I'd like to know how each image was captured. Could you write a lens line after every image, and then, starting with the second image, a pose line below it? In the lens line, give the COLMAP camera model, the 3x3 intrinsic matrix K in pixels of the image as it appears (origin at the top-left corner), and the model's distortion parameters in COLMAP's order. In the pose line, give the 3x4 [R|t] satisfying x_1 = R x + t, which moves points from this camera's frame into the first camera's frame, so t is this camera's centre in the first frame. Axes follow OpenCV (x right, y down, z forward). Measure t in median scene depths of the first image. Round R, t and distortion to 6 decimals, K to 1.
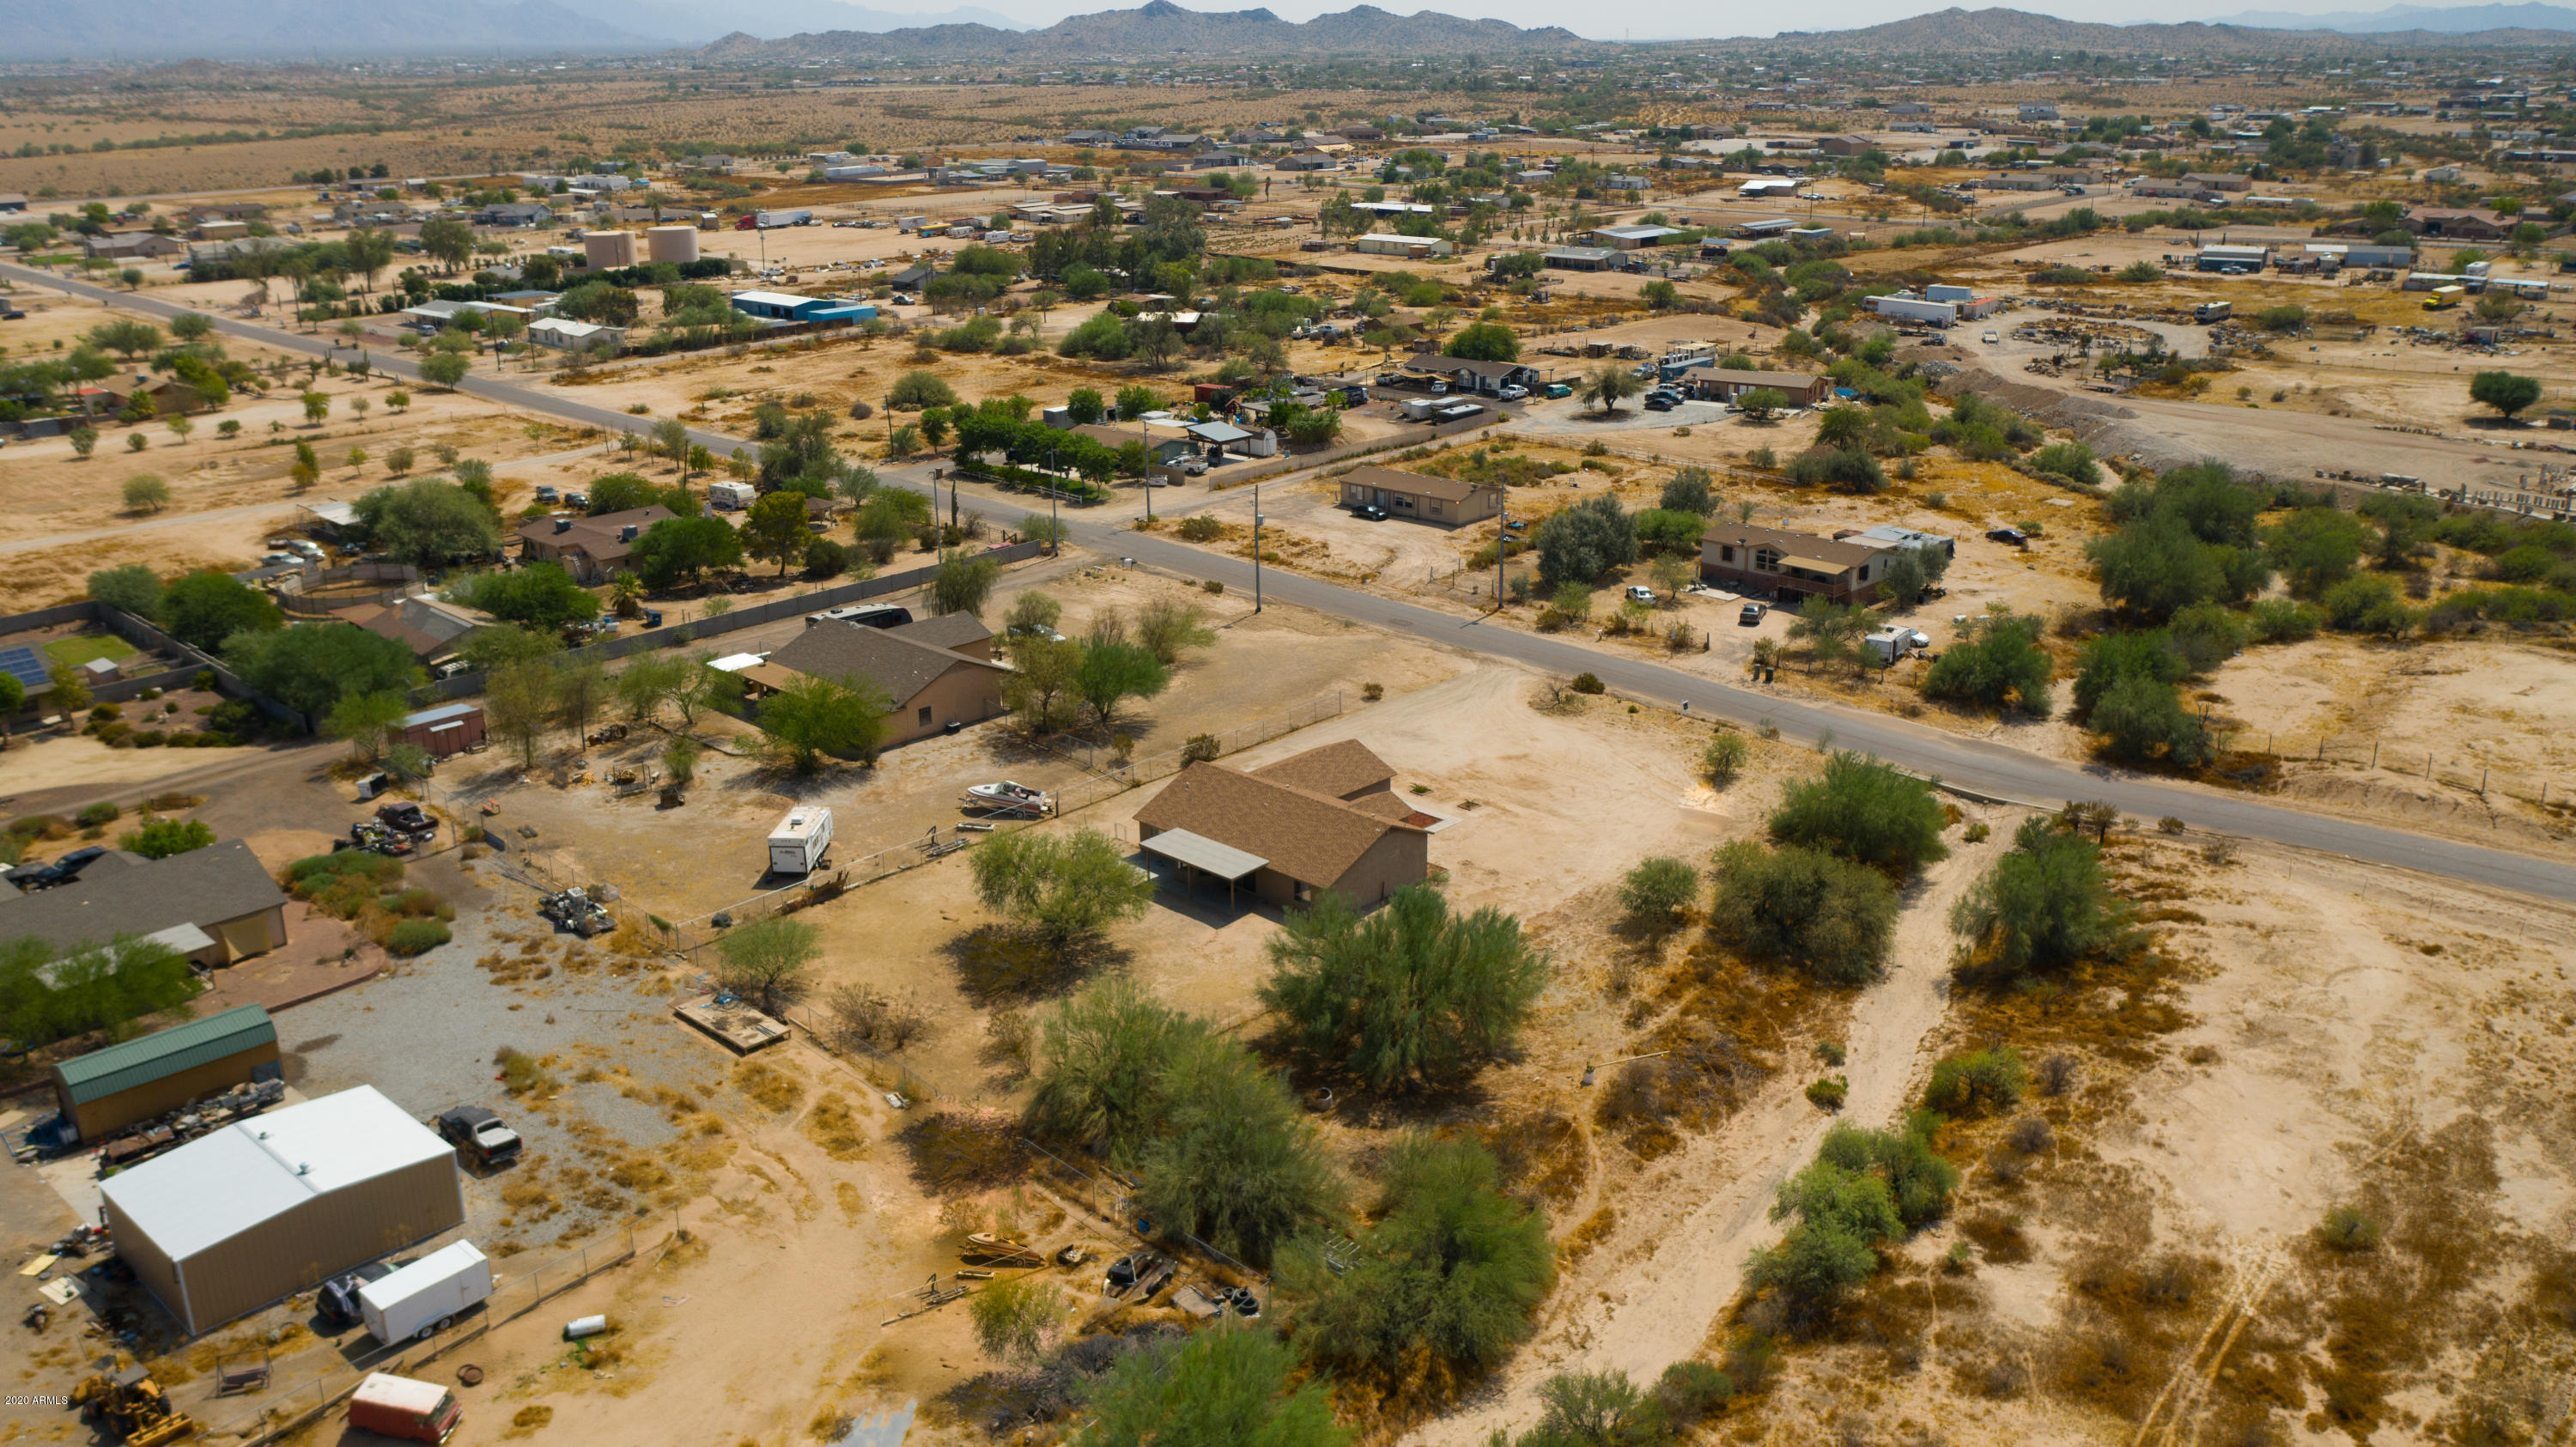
lens RADIAL K [[2020.8, 0, 1301.4], [0, 2020.8, 709.4], [0, 0, 1]] dist [-0.020219, 0.002982]
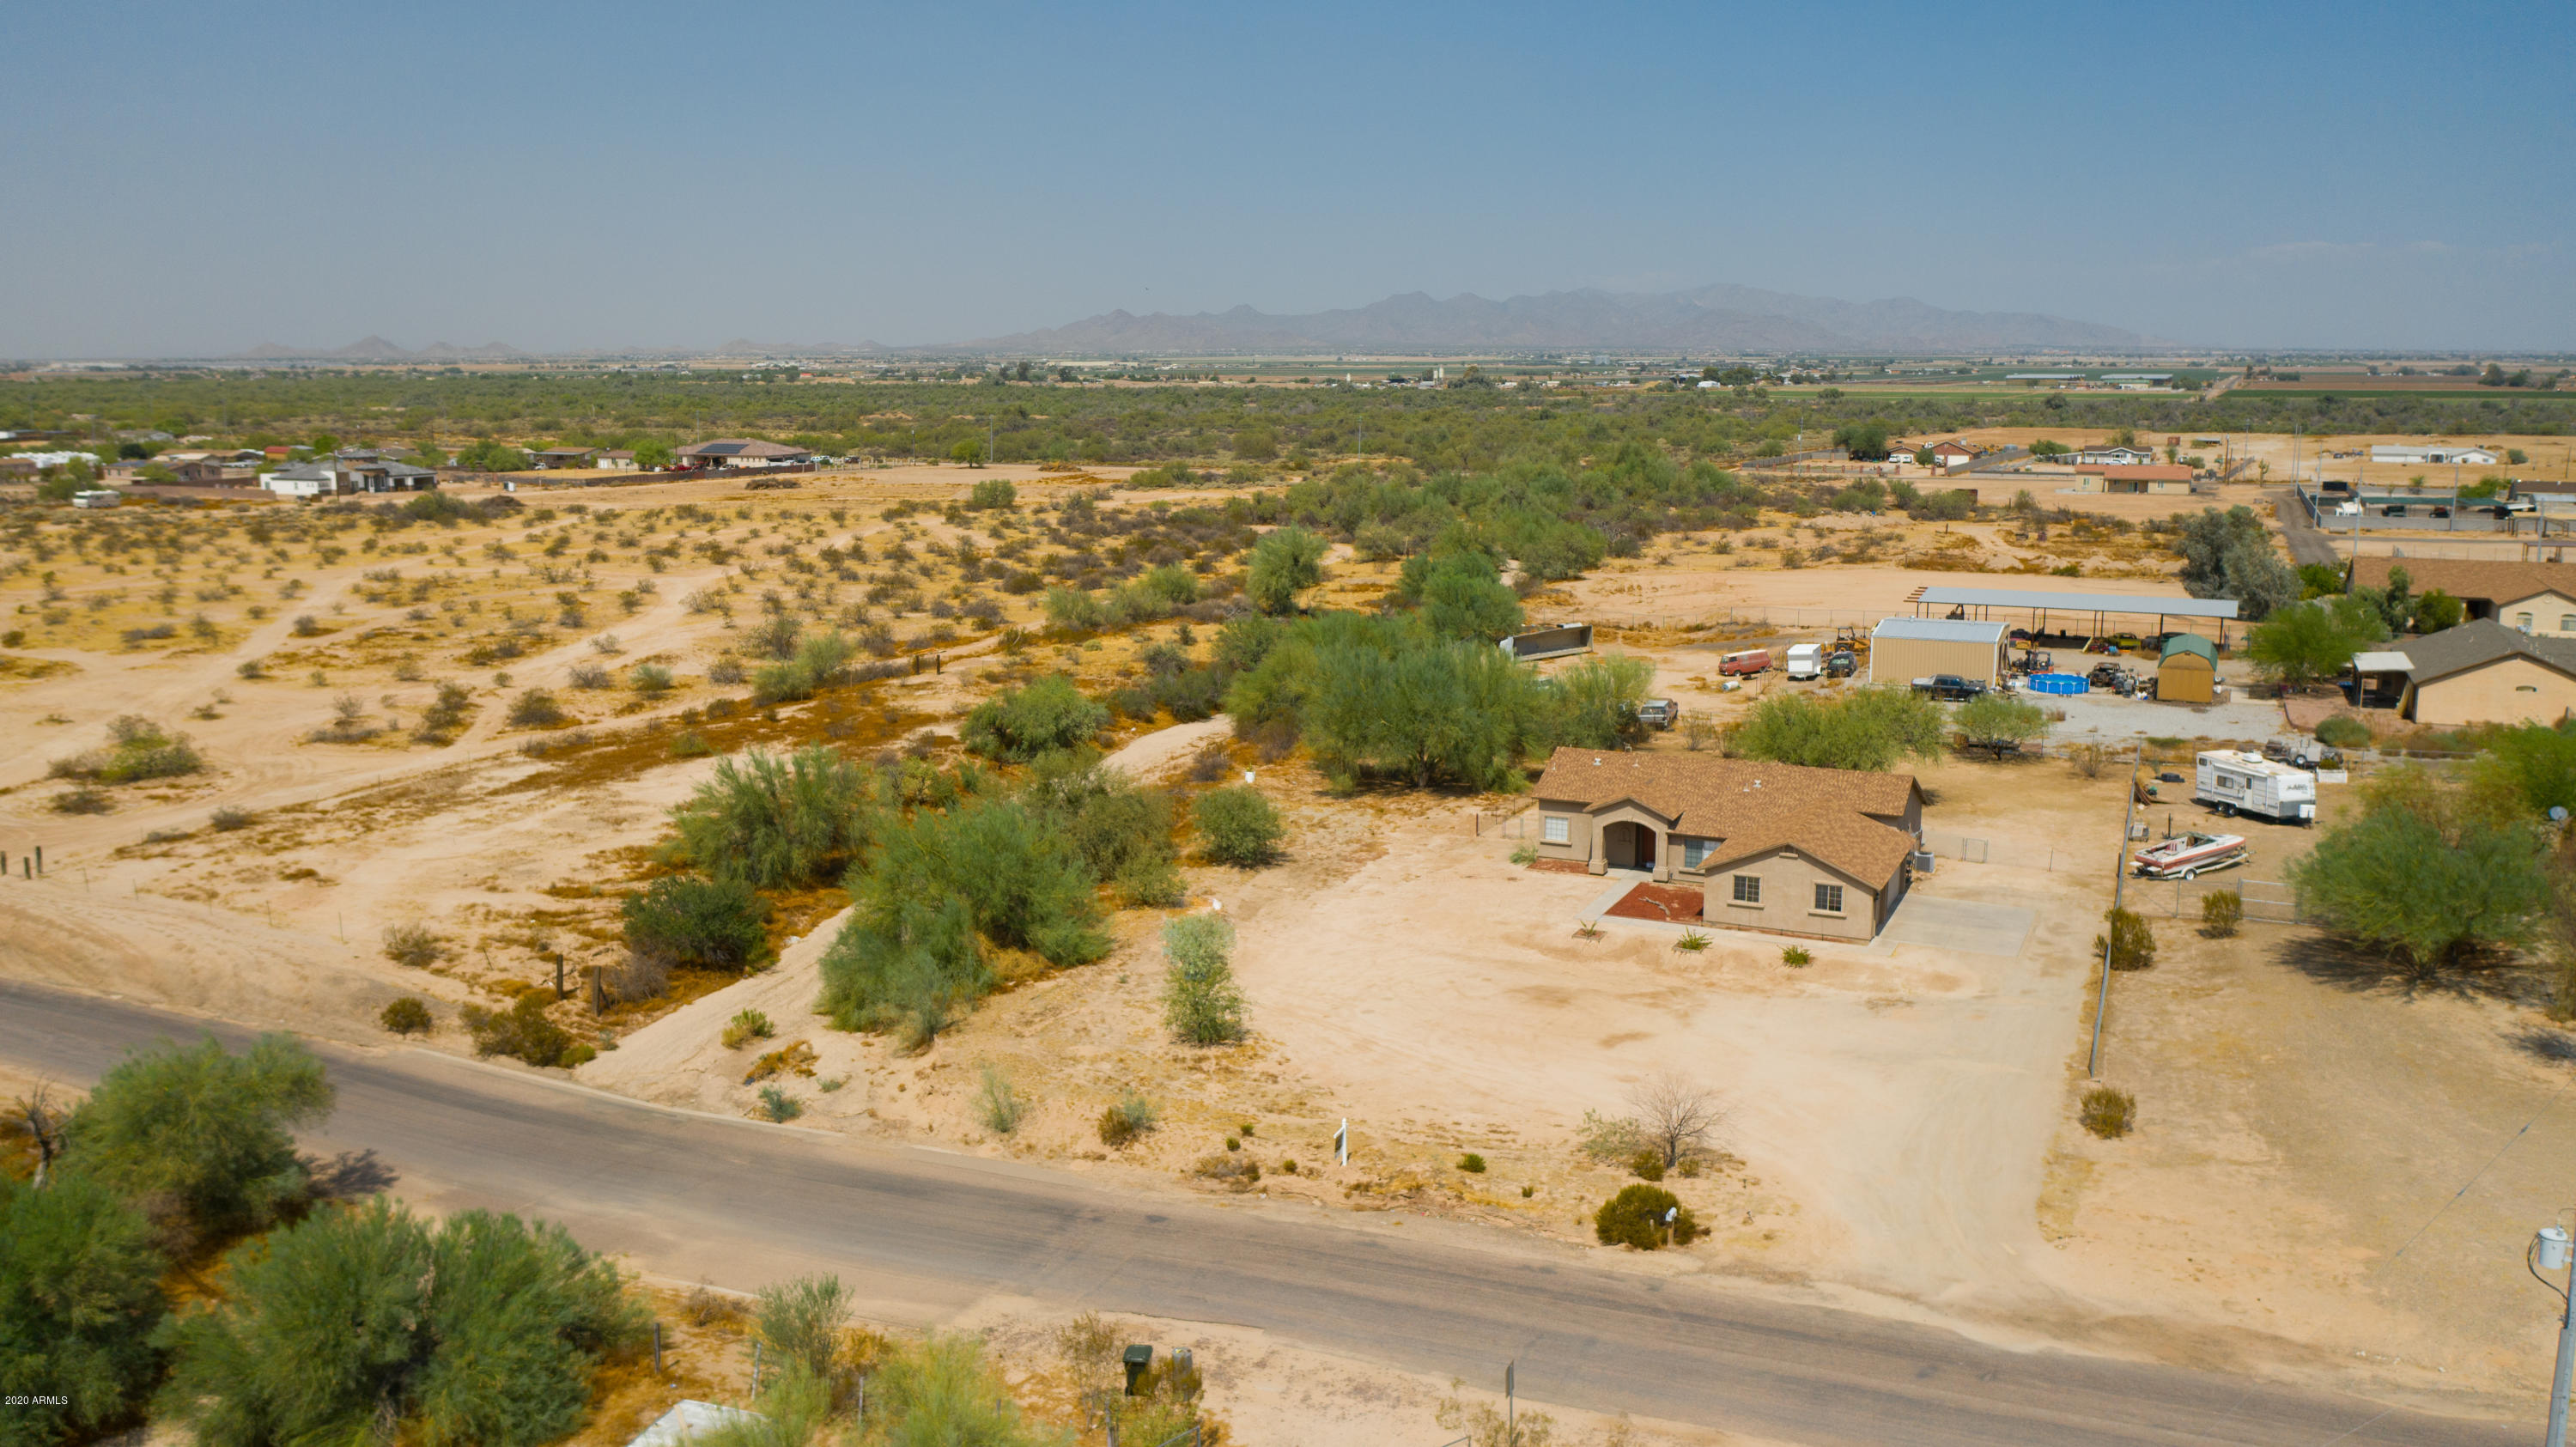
lens RADIAL K [[2020.8, 0, 1304.9], [0, 2020.8, 729.0], [0, 0, 1]] dist [-0.020219, 0.002982]
pose [[-0.945466, 0.070177, -0.318070, 0.429615], [-0.091544, 0.879904, 0.466250, -0.344655], [0.312591, 0.469941, -0.825495, 1.751964]]
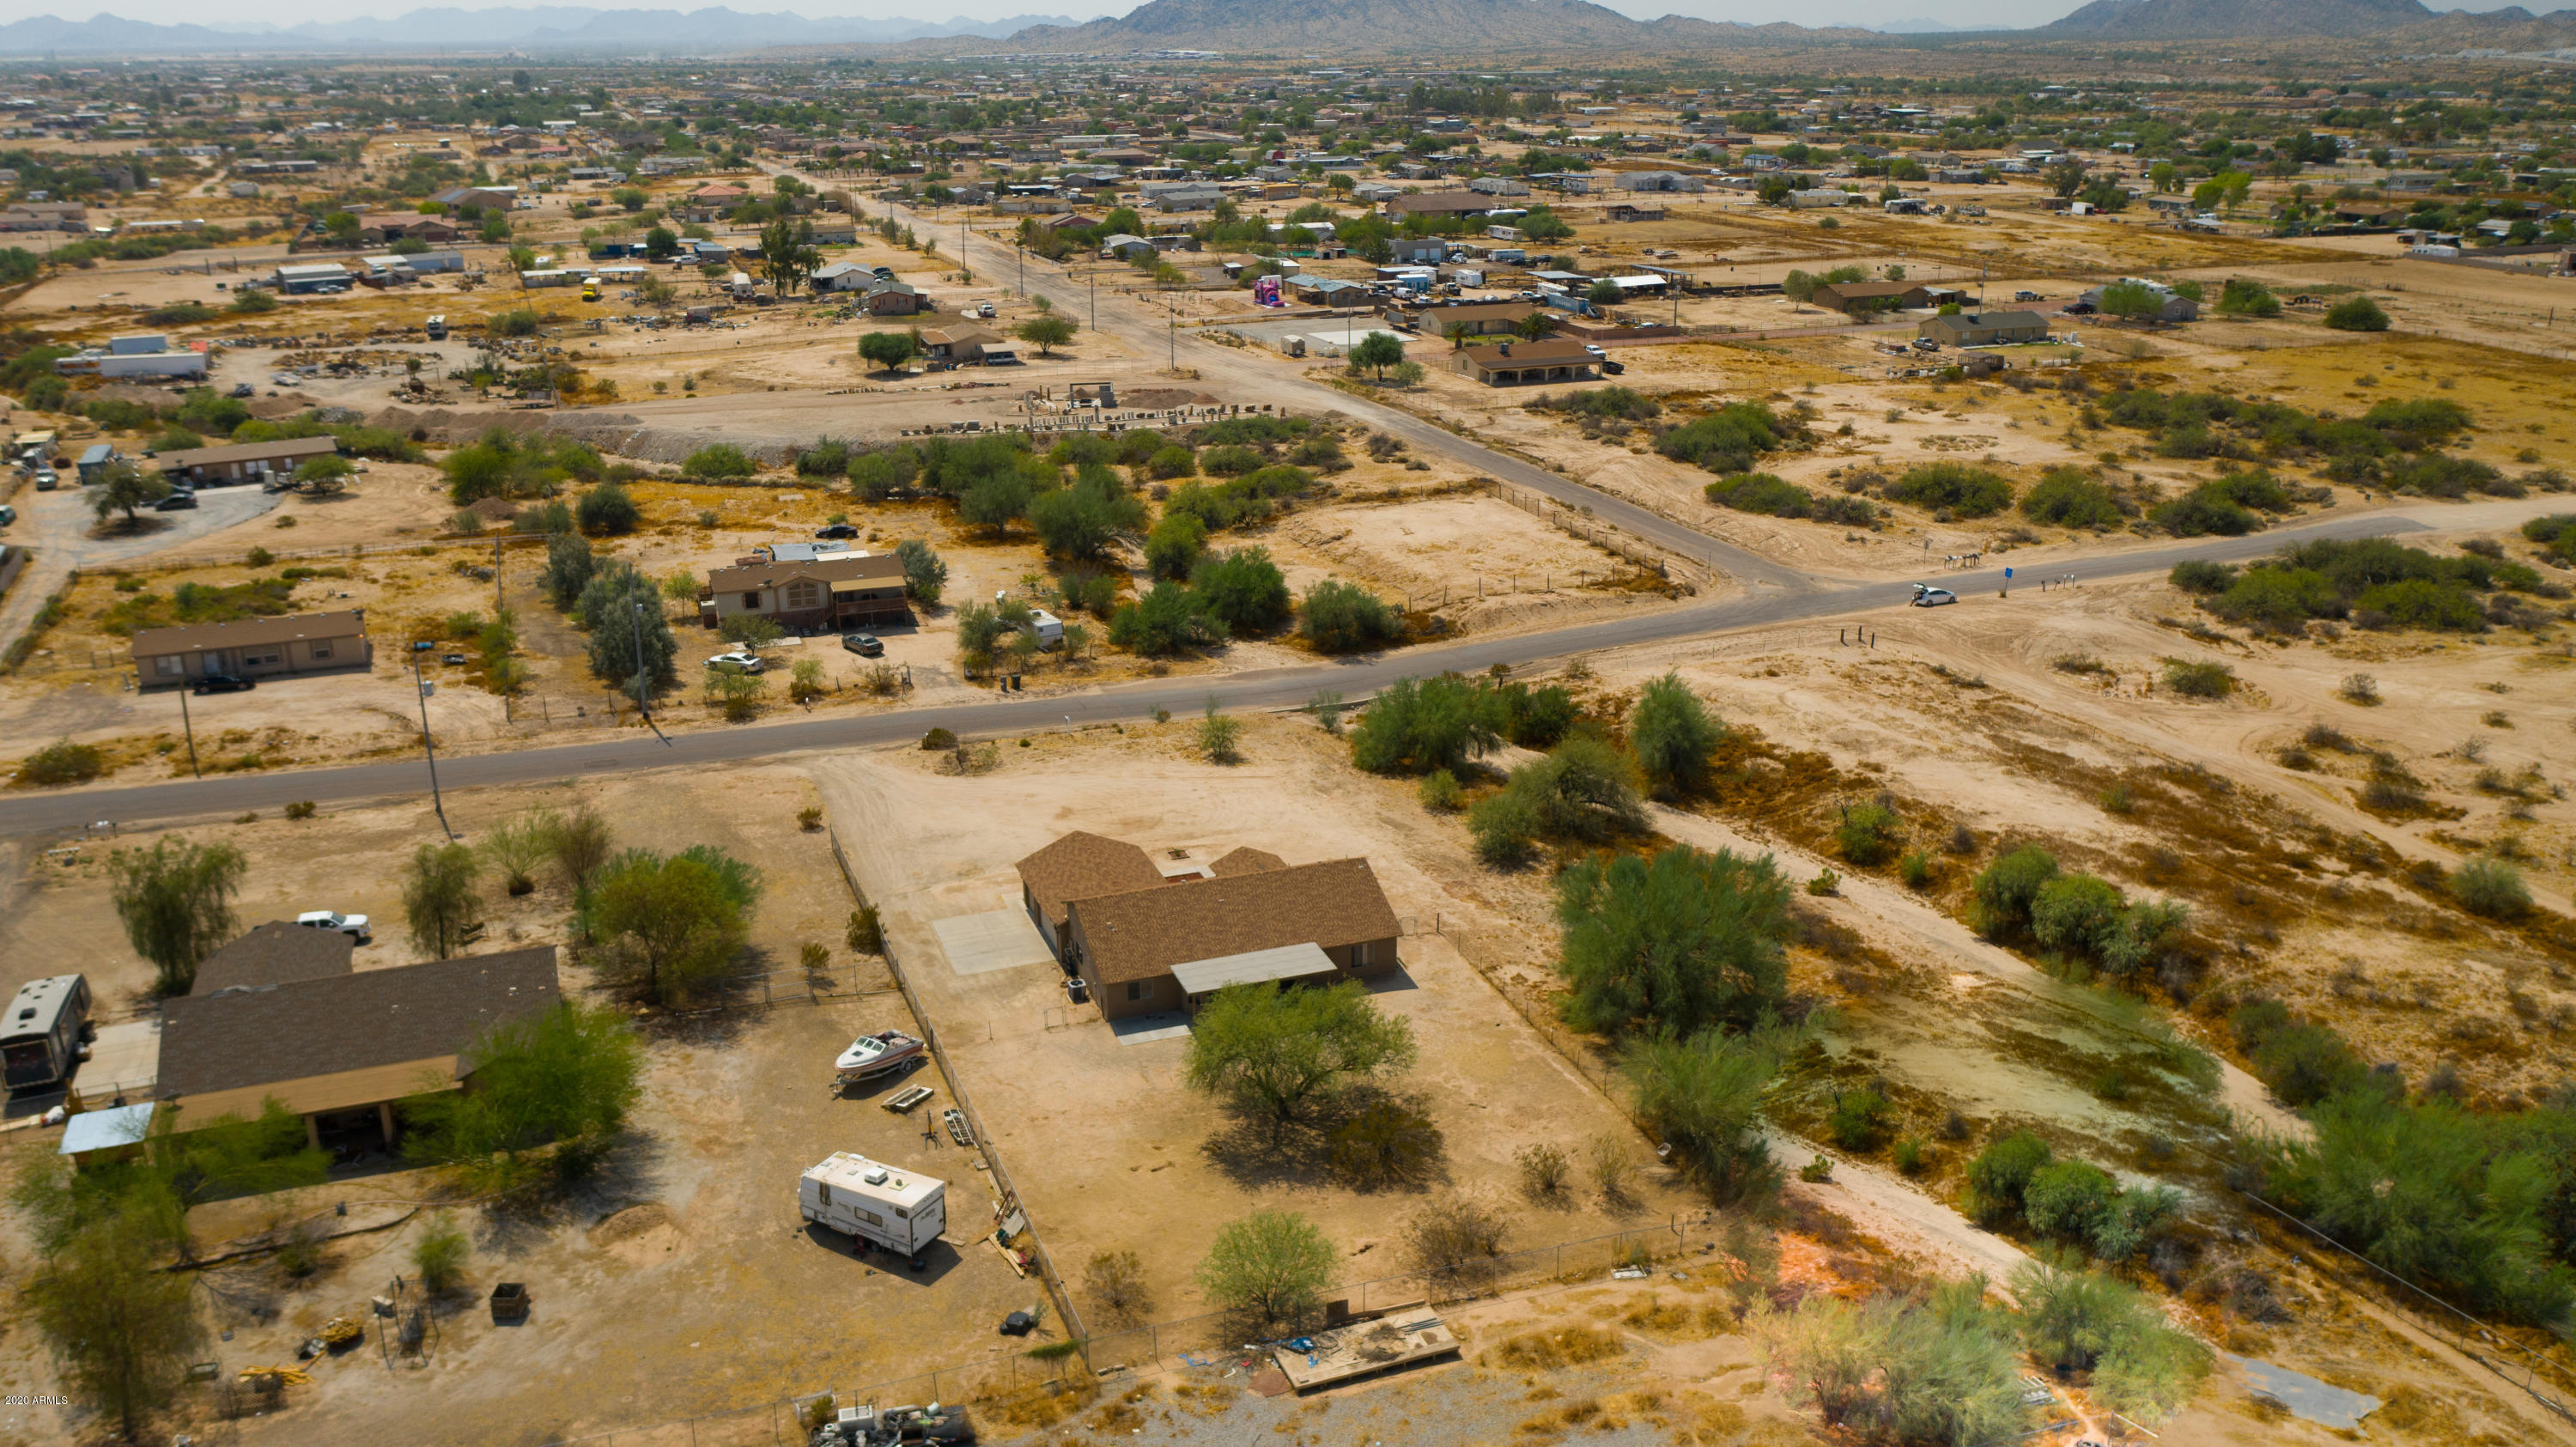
lens RADIAL K [[2020.8, 0, 1288.5], [0, 2020.8, 714.4], [0, 0, 1]] dist [-0.020219, 0.002982]
pose [[0.433379, -0.277240, 0.857508, -0.816355], [0.283636, 0.945112, 0.162215, -0.181209], [-0.855414, 0.172920, 0.488227, 0.592417]]
